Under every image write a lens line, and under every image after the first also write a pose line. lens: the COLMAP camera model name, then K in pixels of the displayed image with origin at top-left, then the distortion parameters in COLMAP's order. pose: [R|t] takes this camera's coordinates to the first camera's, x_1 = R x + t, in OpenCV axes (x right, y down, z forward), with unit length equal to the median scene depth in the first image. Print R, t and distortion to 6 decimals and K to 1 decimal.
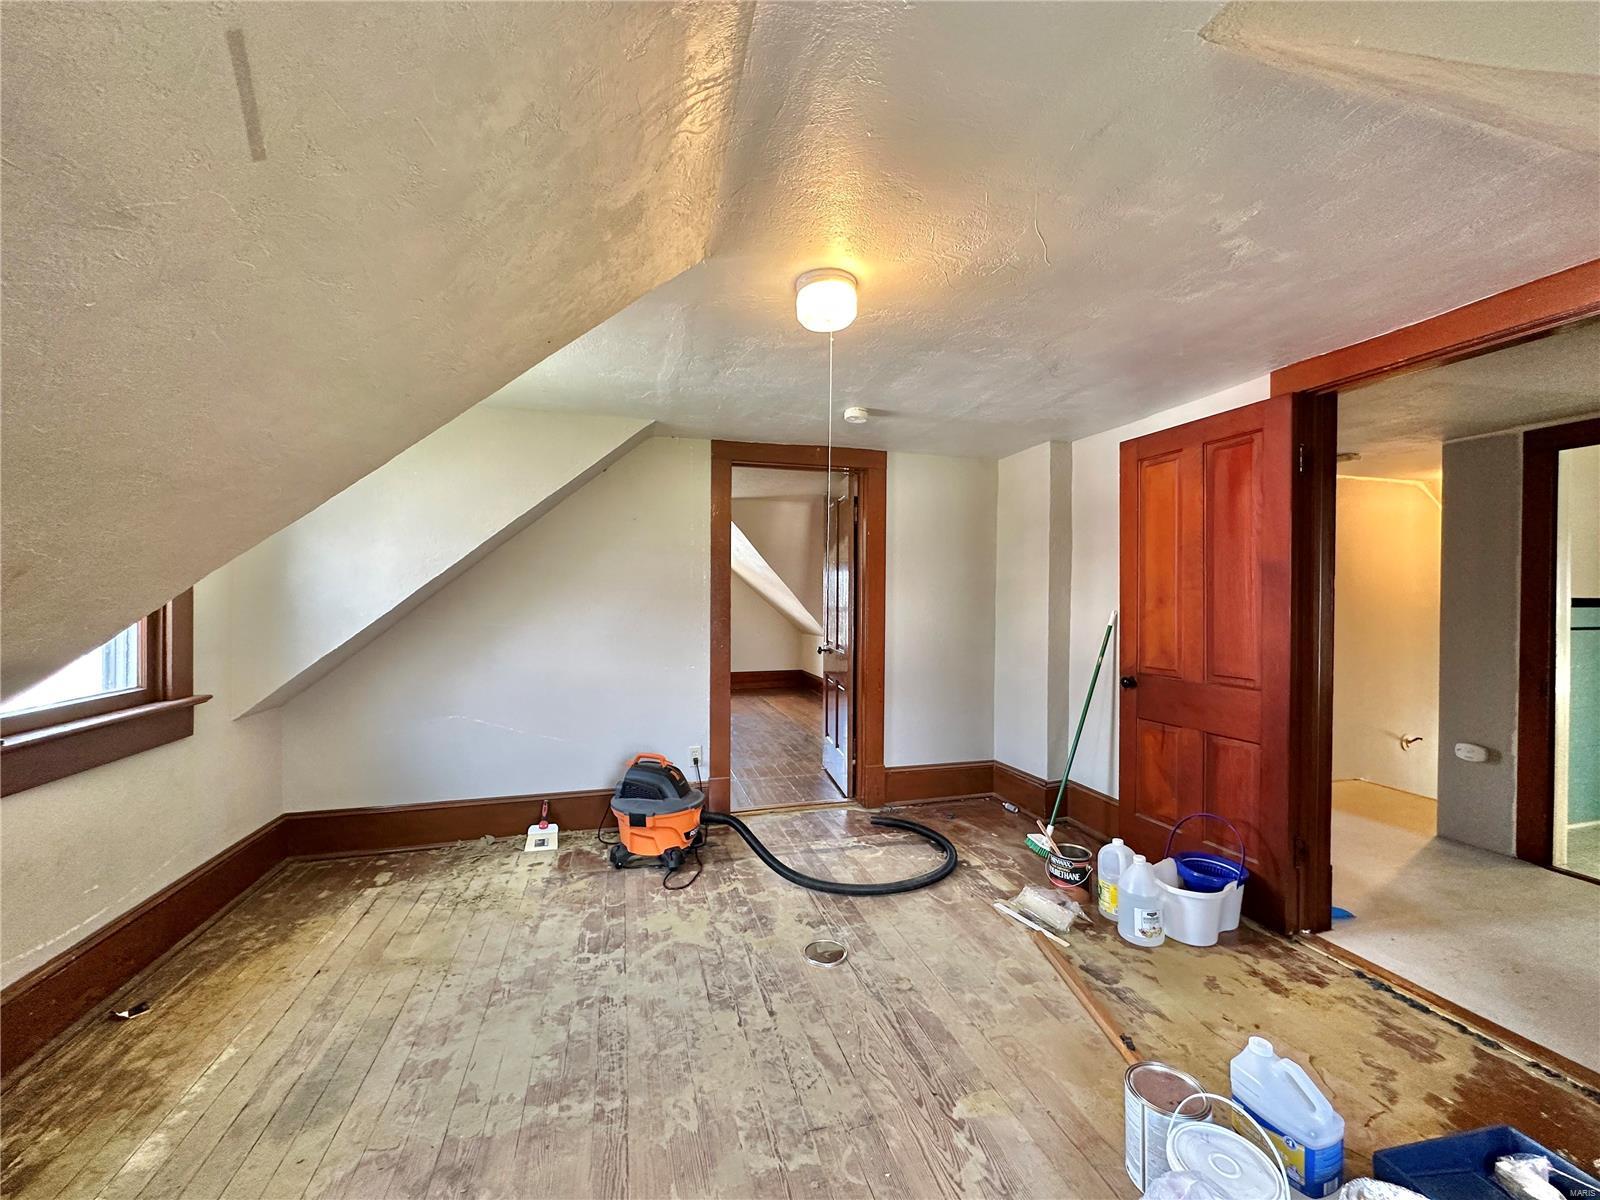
lens RADIAL K [[639.9, 0, 801.3], [0, 639.9, 598.3], [0, 0, 1]] dist [0.001659, -0.000224]
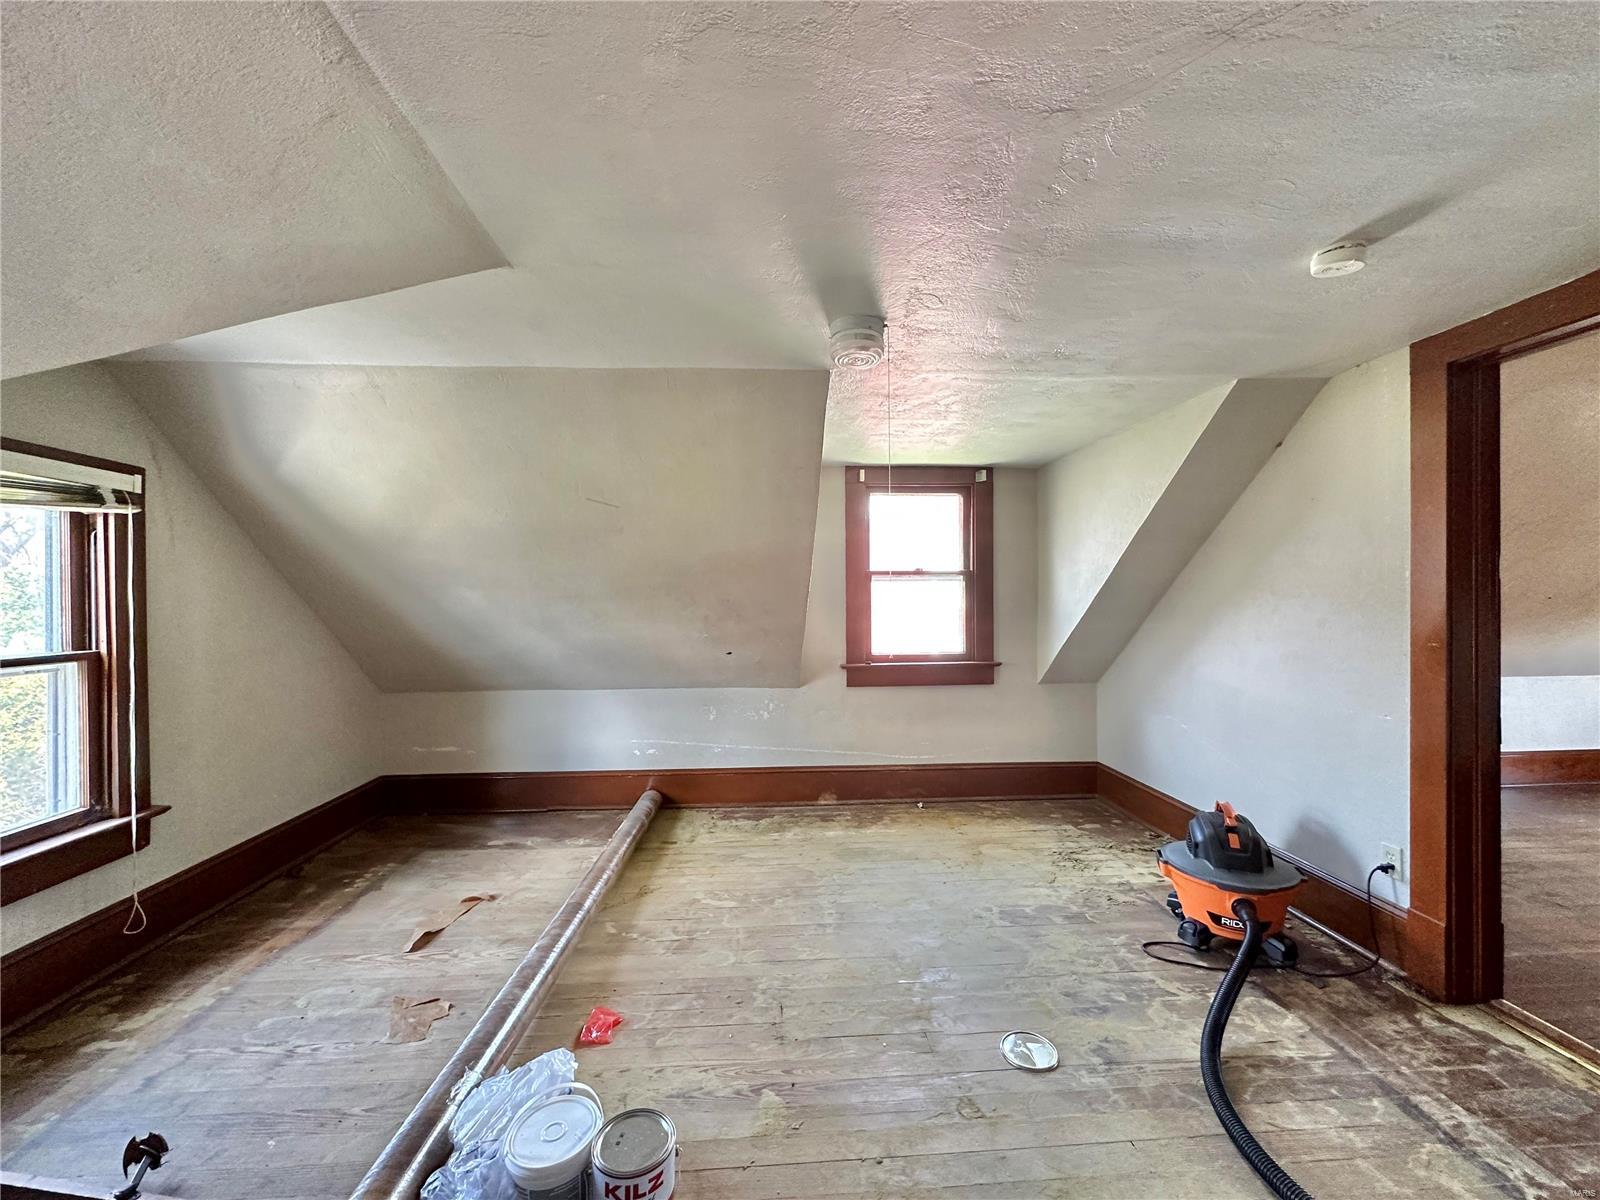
lens RADIAL K [[639.9, 0, 804.1], [0, 639.9, 603.2], [0, 0, 1]] dist [0.001659, -0.000224]
pose [[-0.210314, 0.004225, -0.977625, 0.760891], [0.005575, 0.999980, 0.003122, -0.014784], [0.977618, -0.004794, -0.210334, 0.765873]]
